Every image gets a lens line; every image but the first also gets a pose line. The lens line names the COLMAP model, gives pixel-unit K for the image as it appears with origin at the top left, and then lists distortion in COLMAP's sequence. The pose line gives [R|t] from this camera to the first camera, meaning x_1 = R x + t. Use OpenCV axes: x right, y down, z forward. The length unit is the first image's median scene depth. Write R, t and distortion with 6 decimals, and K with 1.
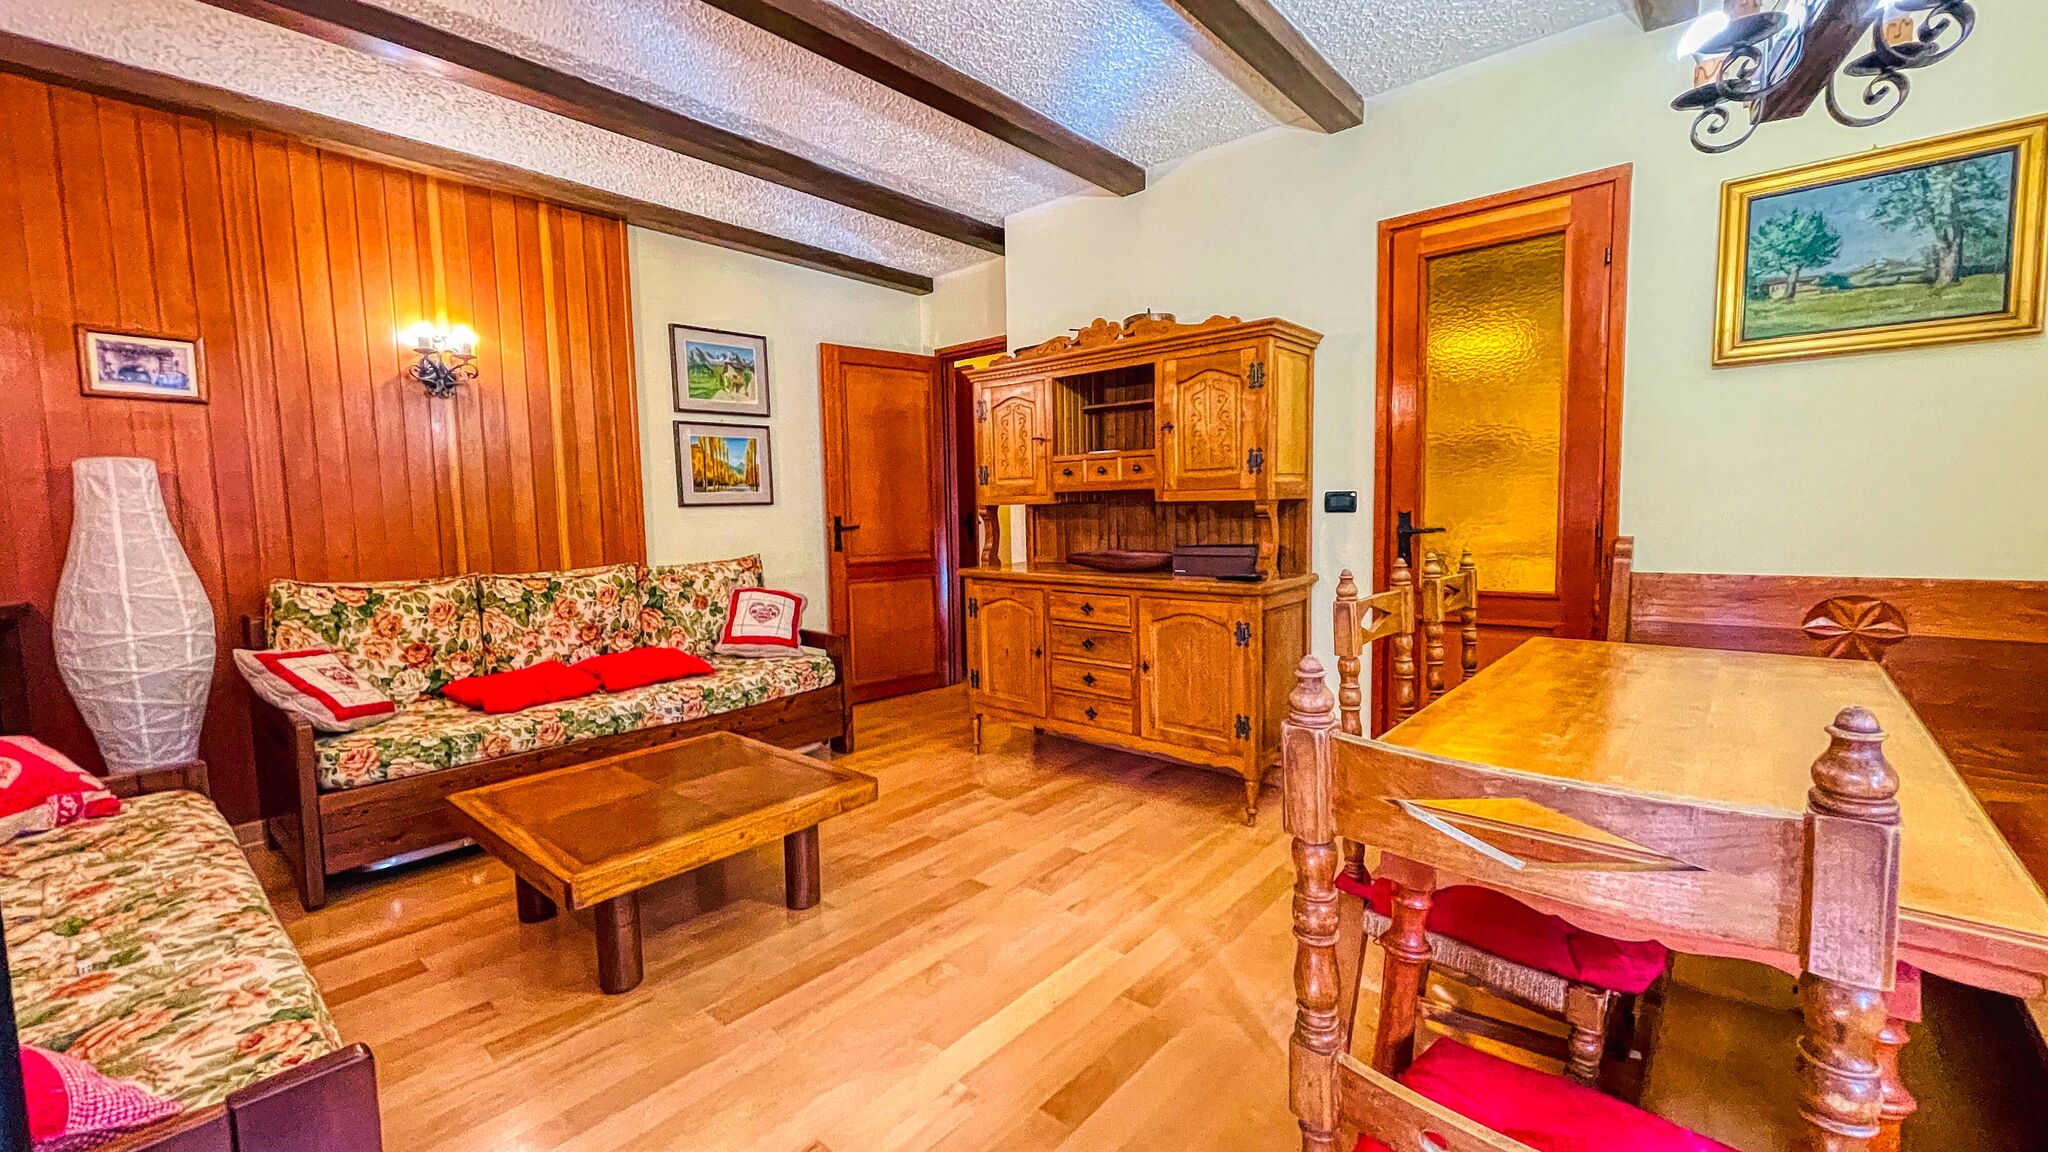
lens RADIAL K [[823.6, 0, 1019.8], [0, 823.6, 574.0], [0, 0, 1]] dist [-0.003413, 0.000171]
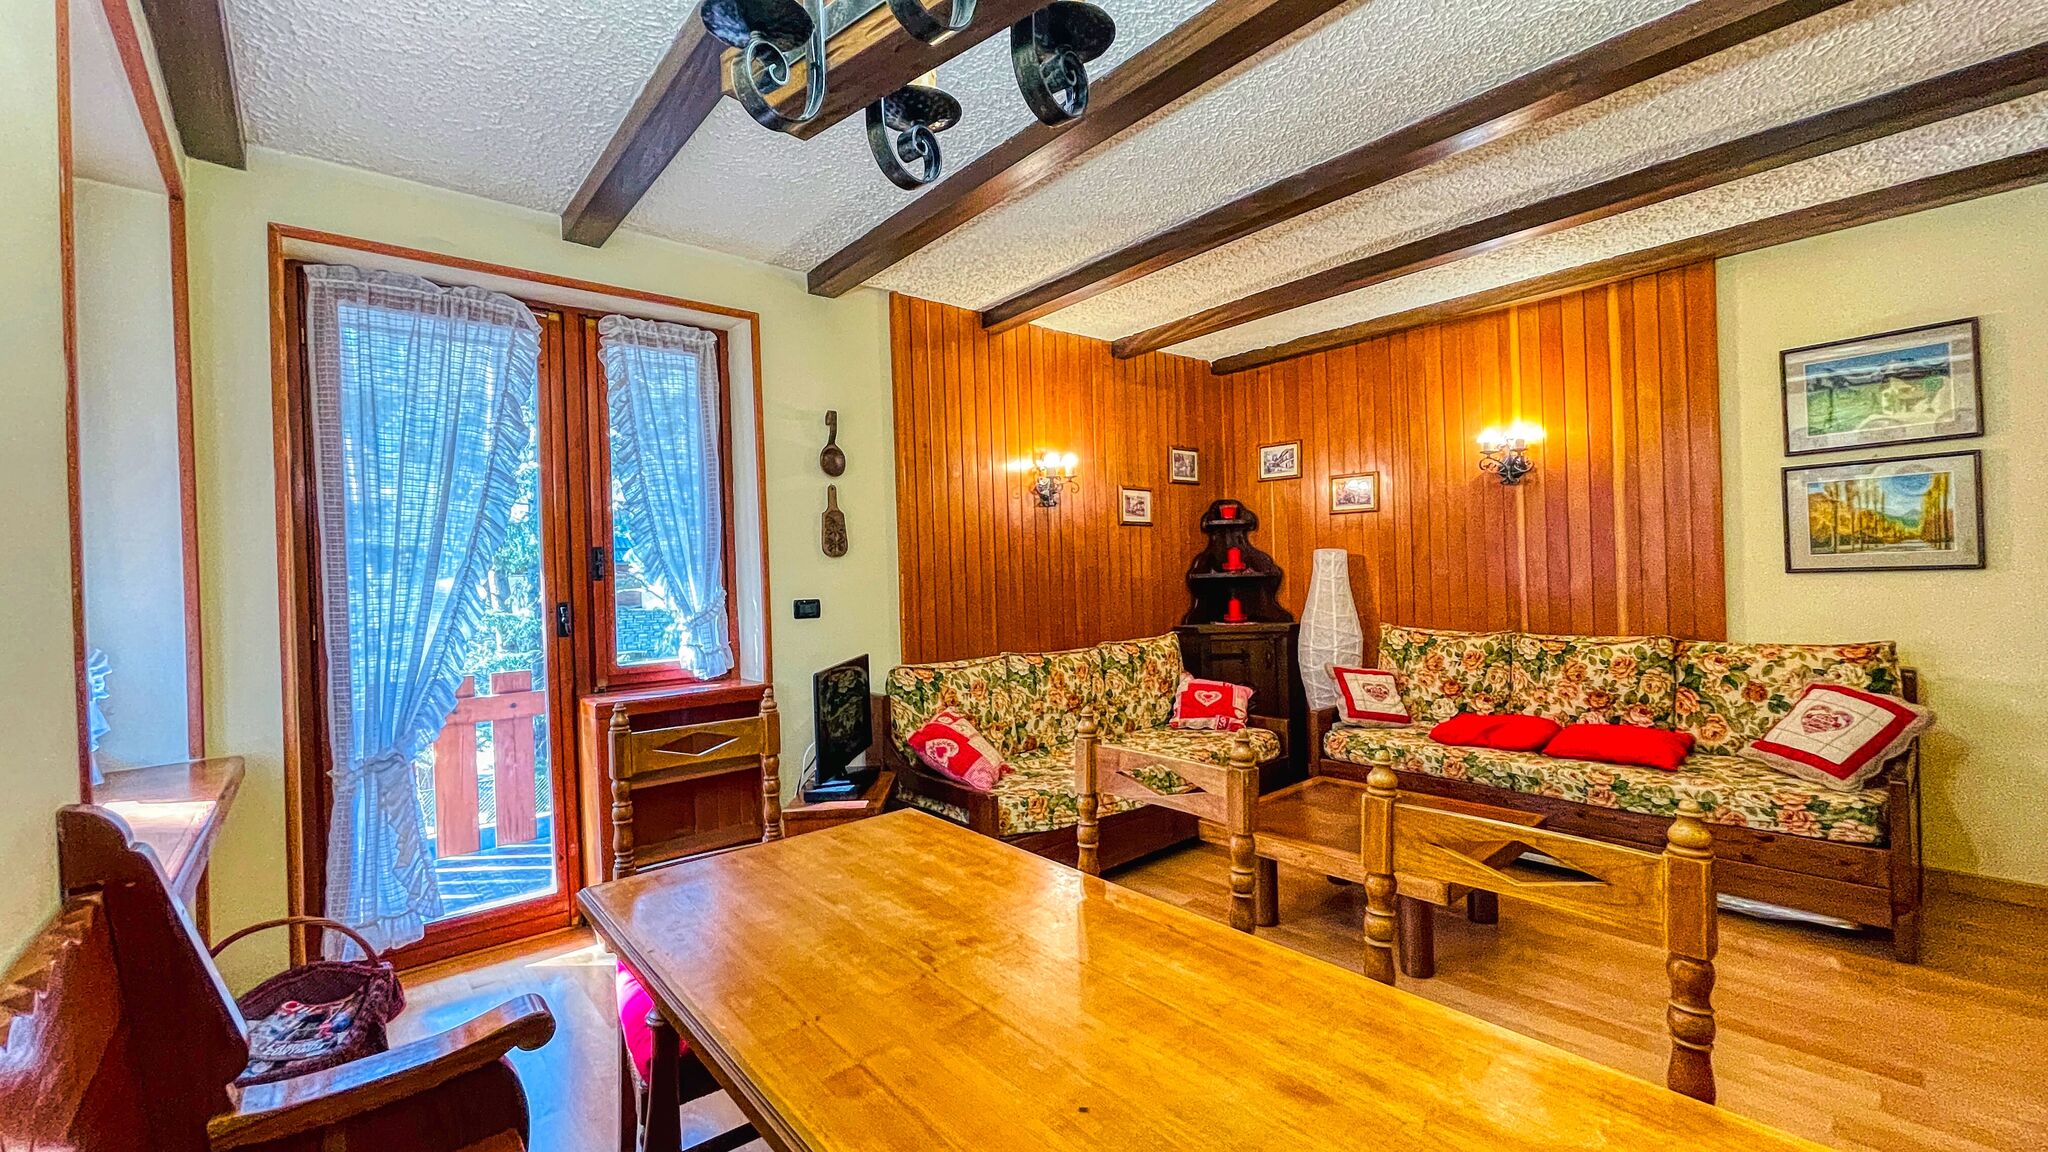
lens RADIAL K [[823.6, 0, 1019.8], [0, 823.6, 574.0], [0, 0, 1]] dist [-0.003413, 0.000171]
pose [[-0.141740, 0.026221, -0.989557, 0.566663], [-0.047757, 0.998304, 0.033293, -0.081424], [0.988751, 0.051977, -0.140248, 0.419105]]
